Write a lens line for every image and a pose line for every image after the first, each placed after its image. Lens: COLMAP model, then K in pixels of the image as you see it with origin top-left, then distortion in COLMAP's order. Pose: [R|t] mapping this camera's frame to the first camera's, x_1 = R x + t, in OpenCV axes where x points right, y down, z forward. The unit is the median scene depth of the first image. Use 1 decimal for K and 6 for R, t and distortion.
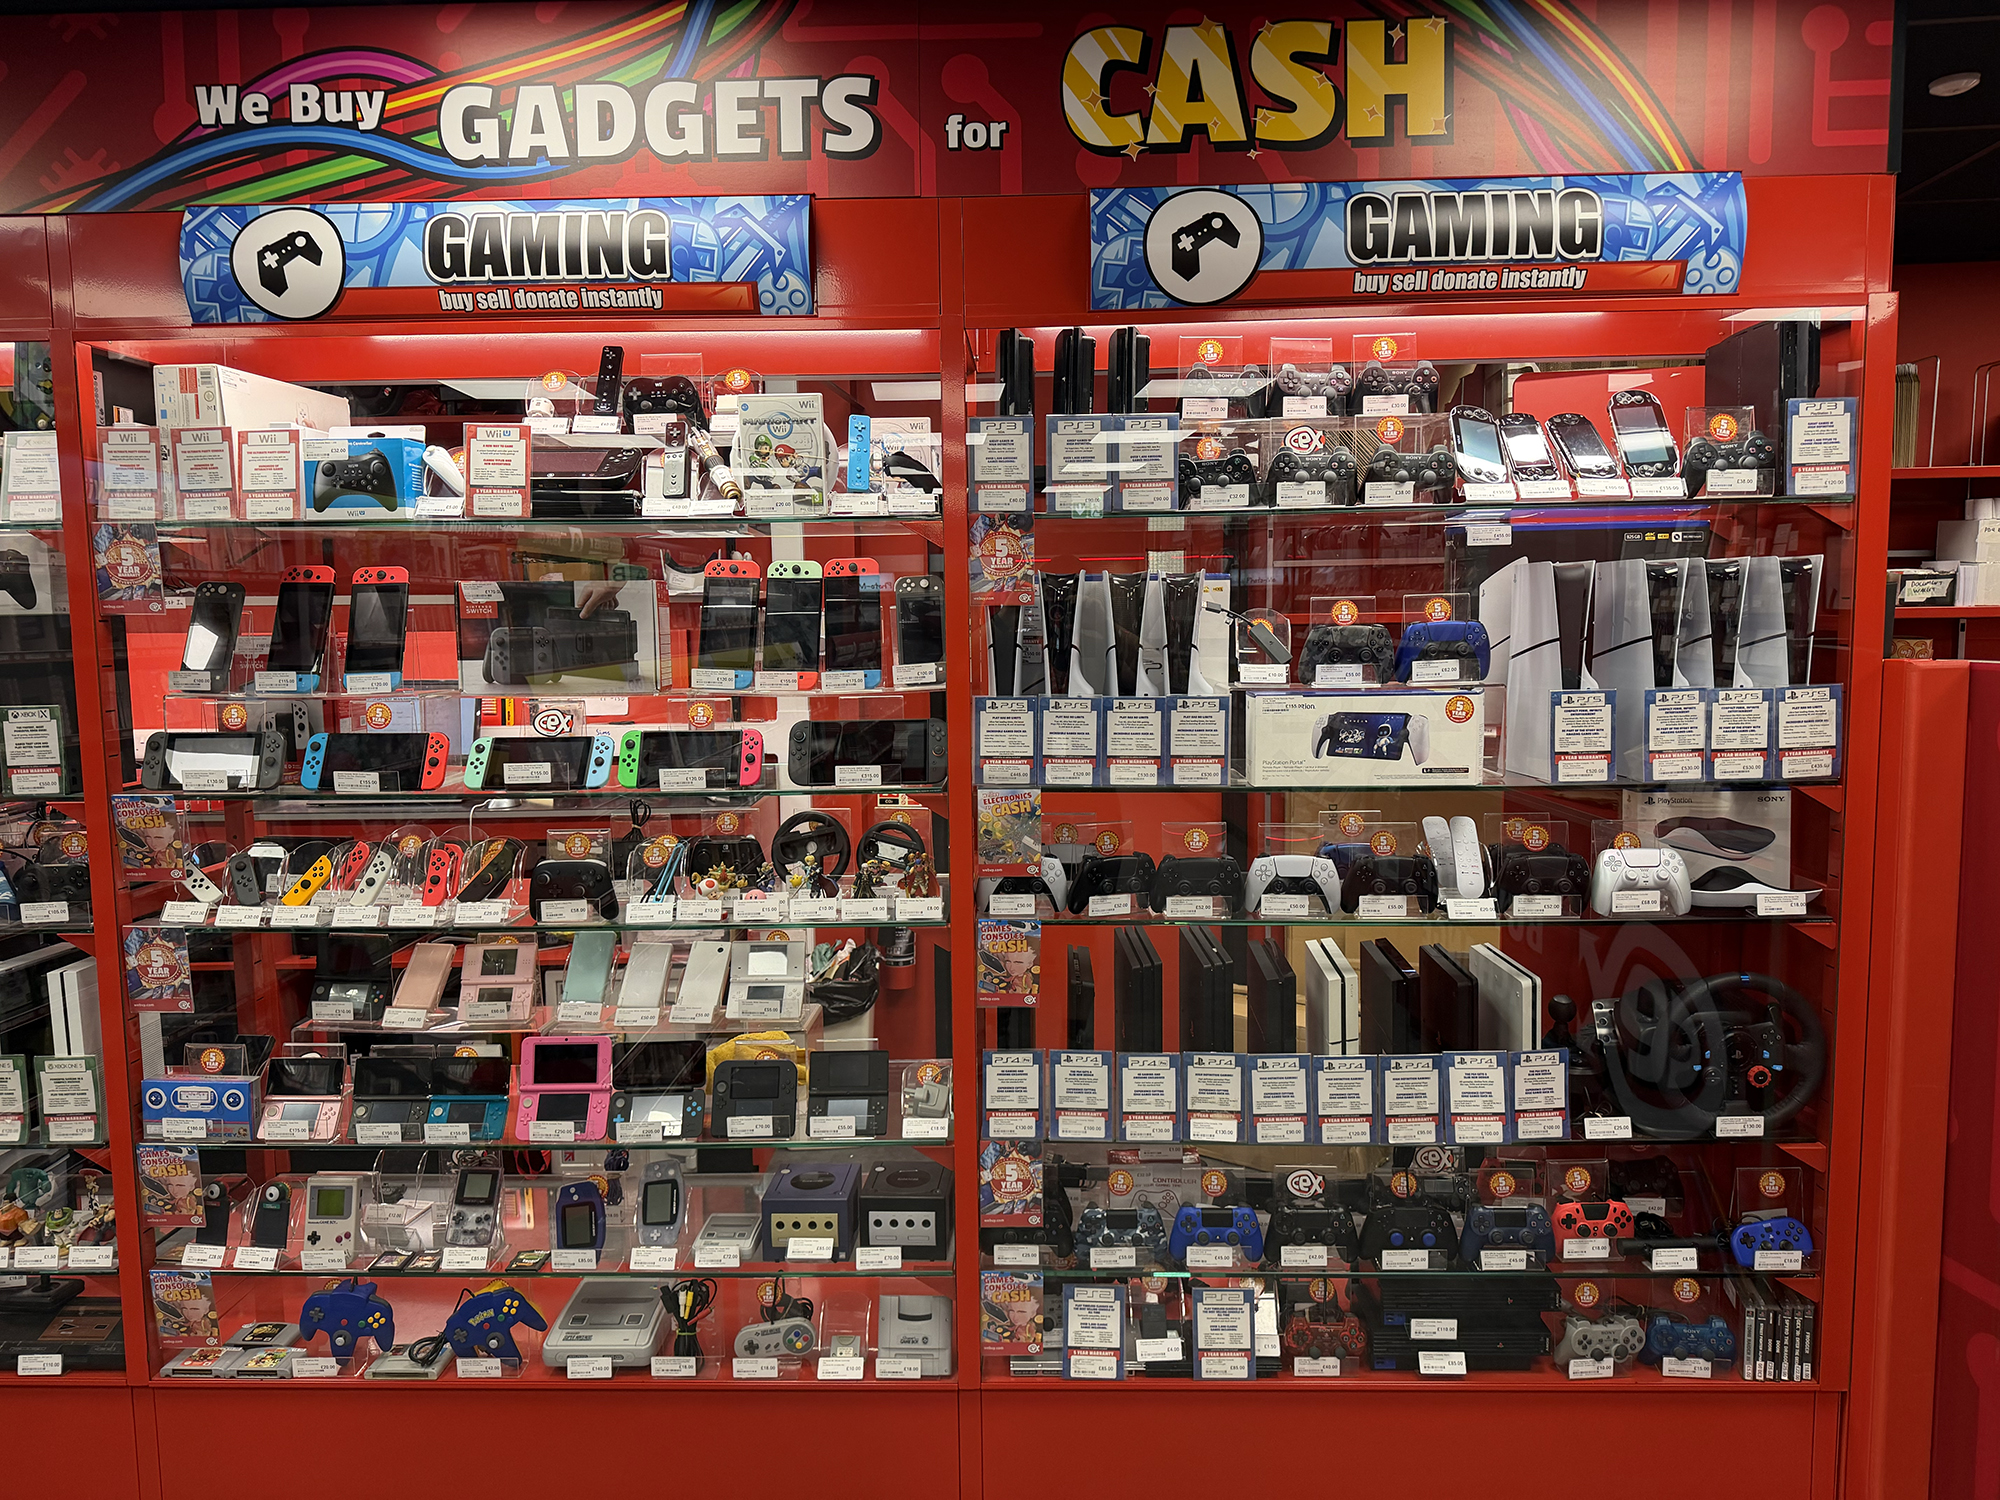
lens RADIAL K [[1459.7, 0, 1006.4], [0, 1459.7, 751.6], [0, 0, 1]] dist [0.022853, -0.028867]
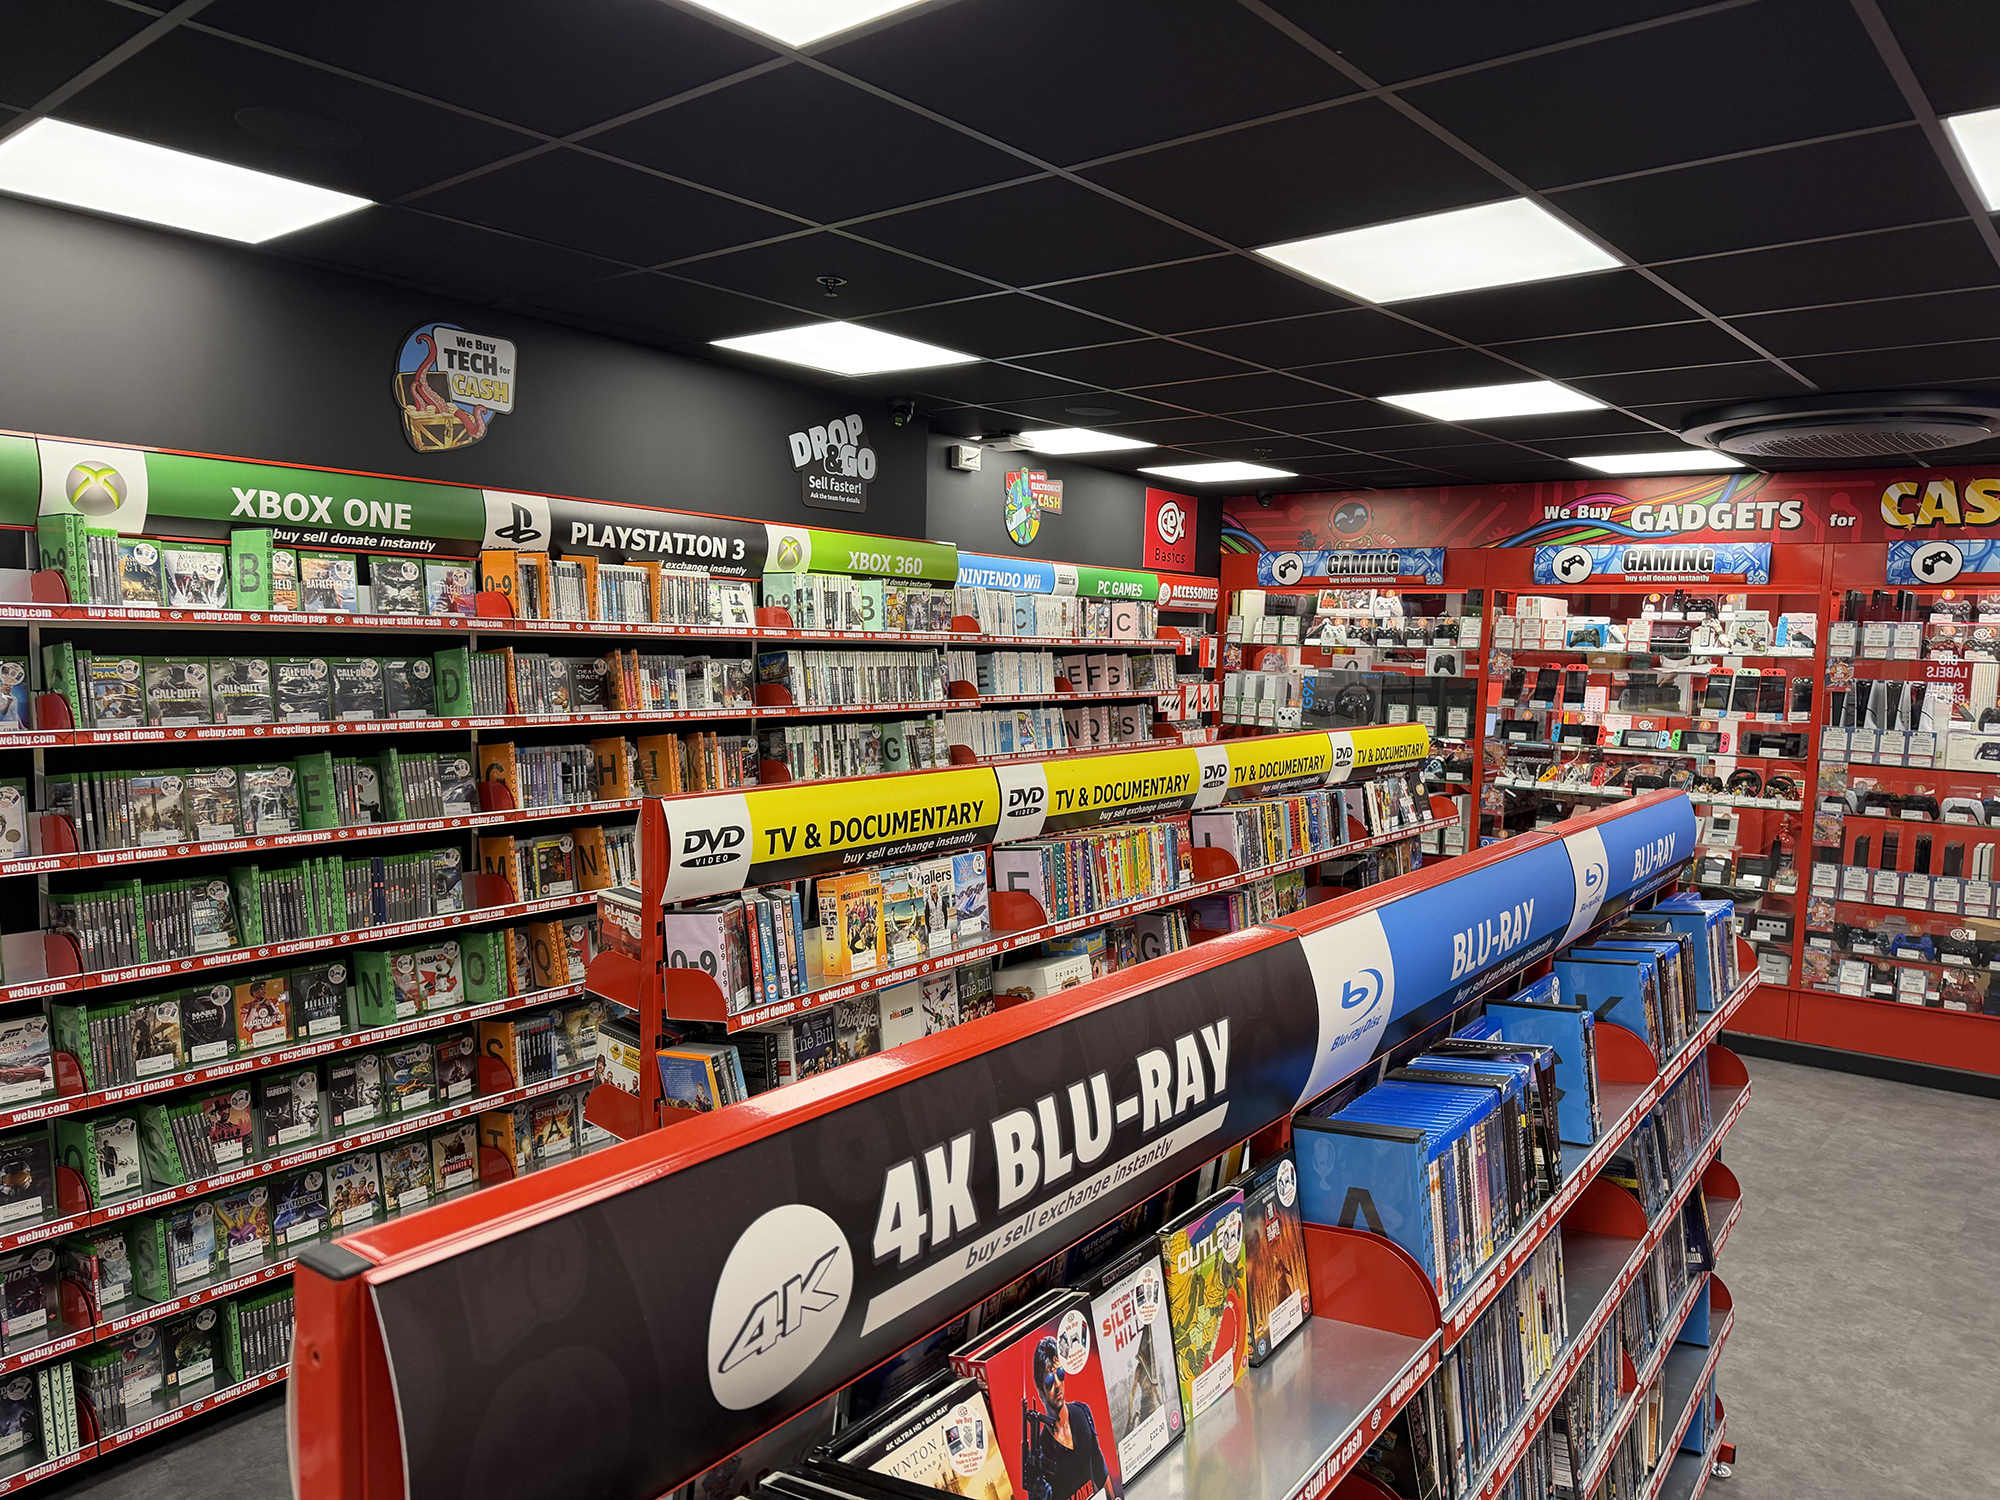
lens RADIAL K [[1459.7, 0, 977.8], [0, 1459.7, 770.9], [0, 0, 1]] dist [0.022853, -0.028867]
pose [[0.830996, 0.085957, -0.549597, 0.169760], [-0.087920, 0.995866, 0.022816, 0.115144], [0.549286, 0.029360, 0.835118, -2.016413]]
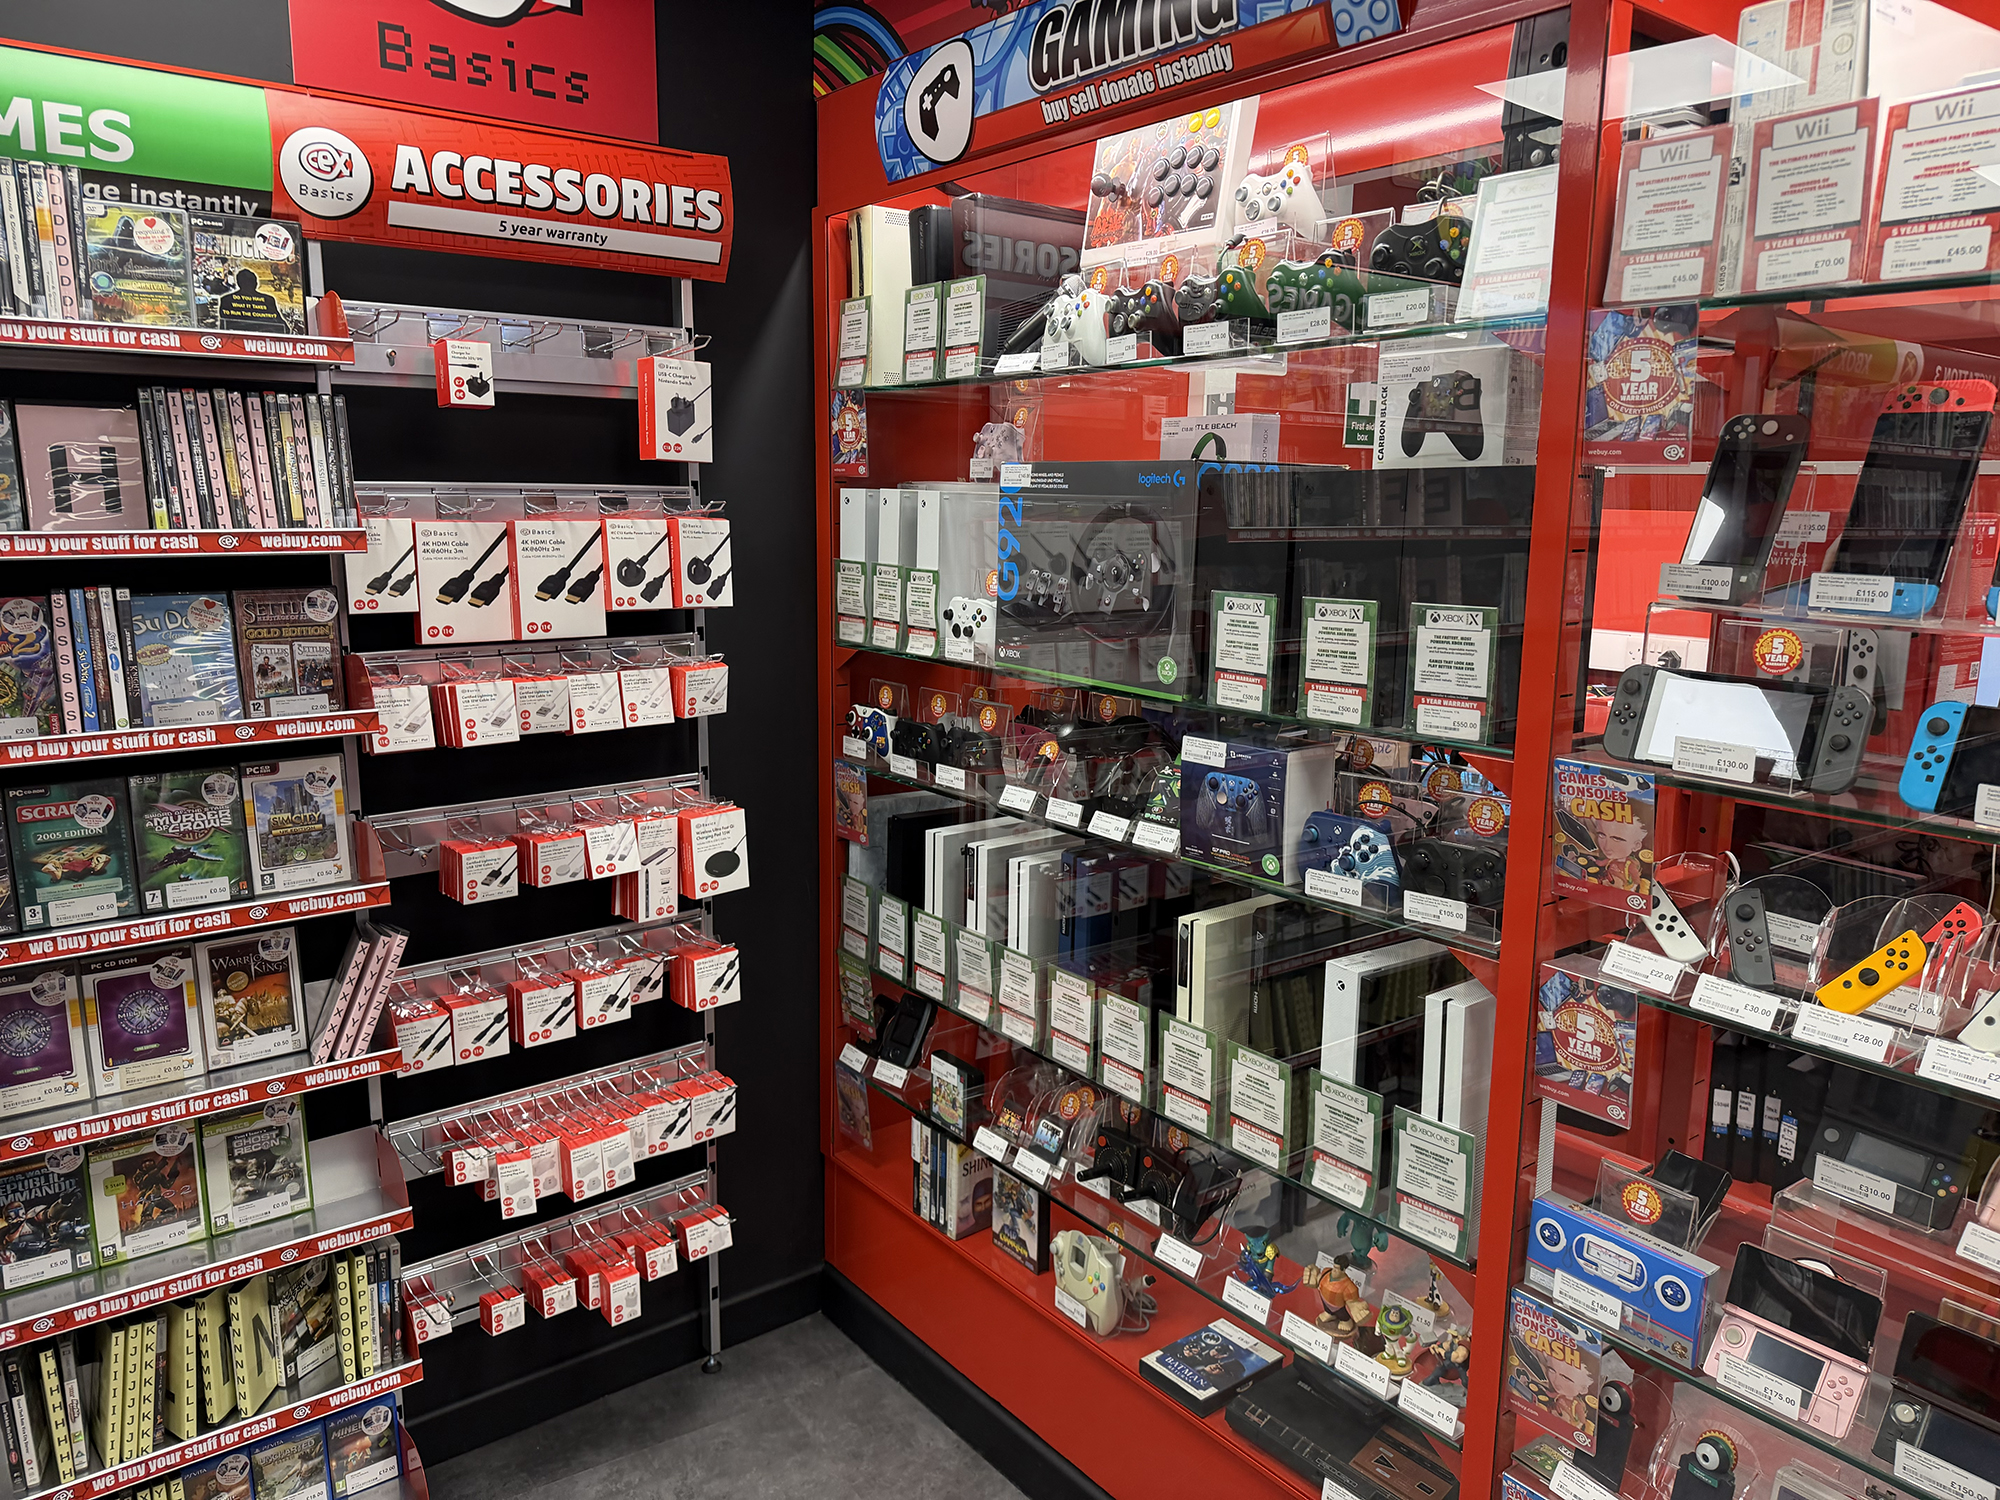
lens RADIAL K [[1459.7, 0, 1008.4], [0, 1459.7, 759.9], [0, 0, 1]] dist [0.022853, -0.028867]
pose [[0.660004, 0.154199, -0.735267, -0.303557], [-0.095094, 0.987984, 0.121839, -0.023386], [0.745219, -0.010495, 0.666737, 0.407580]]
